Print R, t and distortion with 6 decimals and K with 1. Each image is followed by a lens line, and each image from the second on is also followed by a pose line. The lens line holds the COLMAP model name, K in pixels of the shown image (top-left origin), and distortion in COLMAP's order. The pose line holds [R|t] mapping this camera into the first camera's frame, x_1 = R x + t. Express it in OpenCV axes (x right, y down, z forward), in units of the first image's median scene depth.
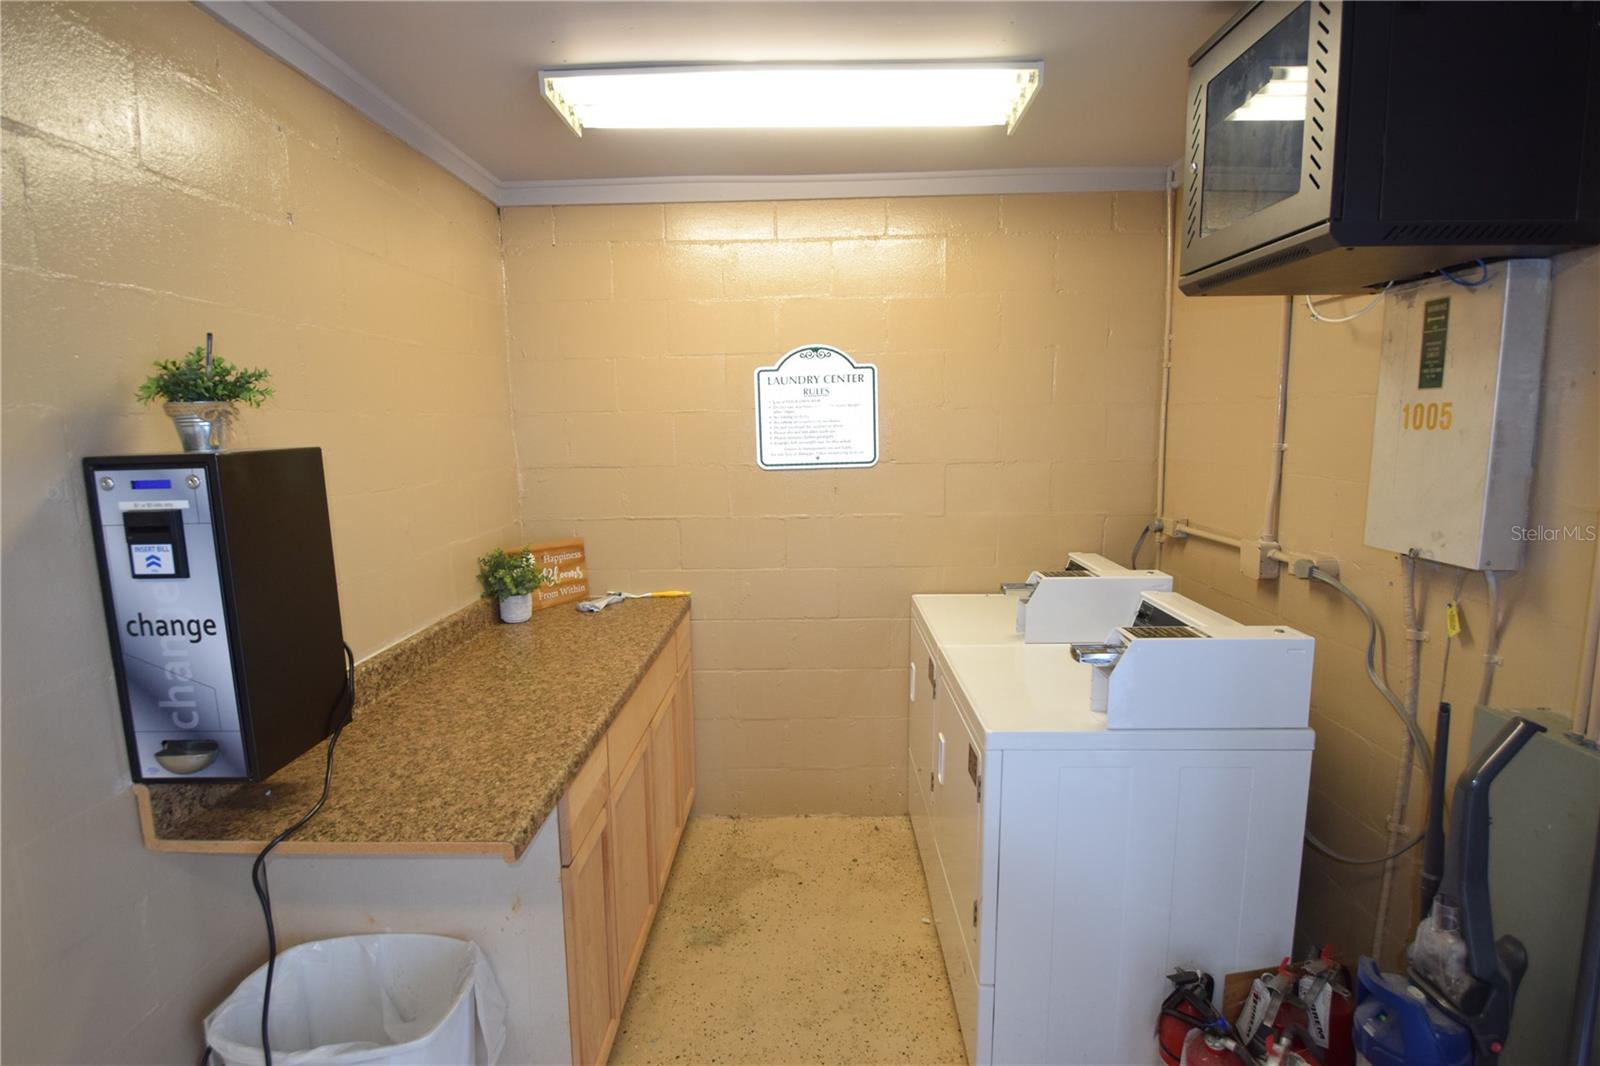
lens RADIAL K [[794.6, 0, 806.7], [0, 794.6, 535.2], [0, 0, 1]] dist [-0.010458, -0.009241]
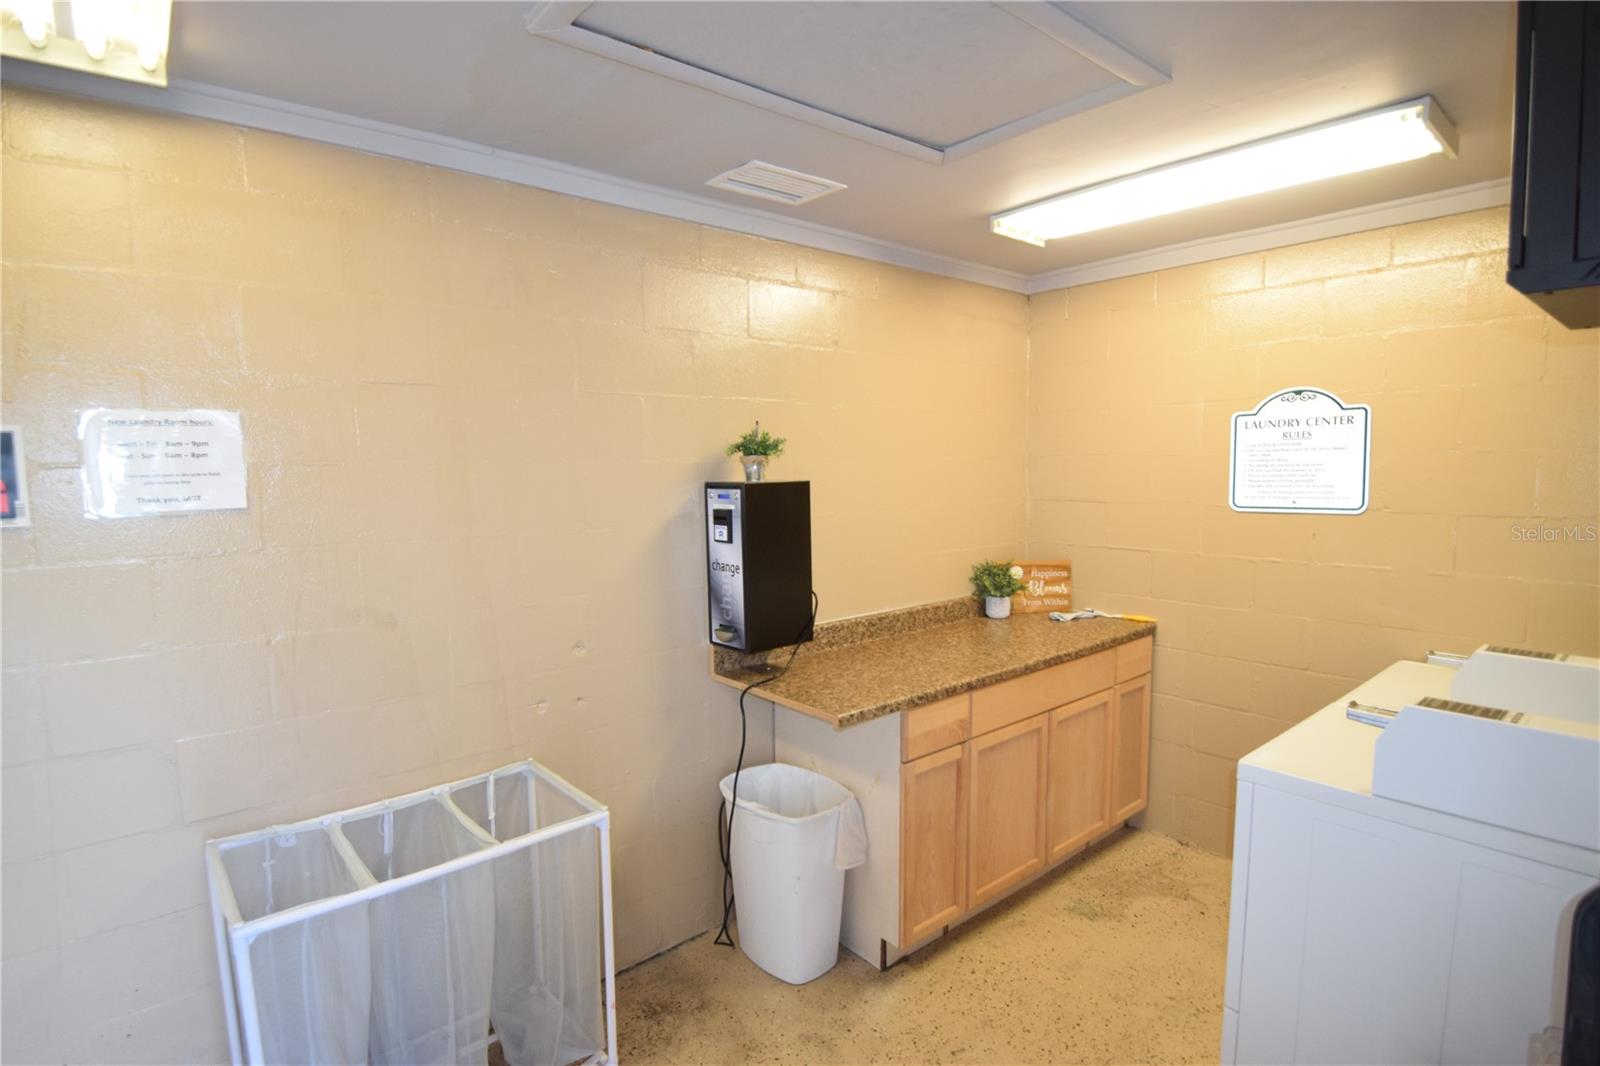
lens RADIAL K [[794.6, 0, 810.3], [0, 794.6, 533.8], [0, 0, 1]] dist [-0.010458, -0.009241]
pose [[0.669711, 0.073968, -0.738929, 0.385893], [-0.105065, 0.994456, 0.004324, -0.000277], [0.735152, 0.074740, 0.673770, -0.102546]]
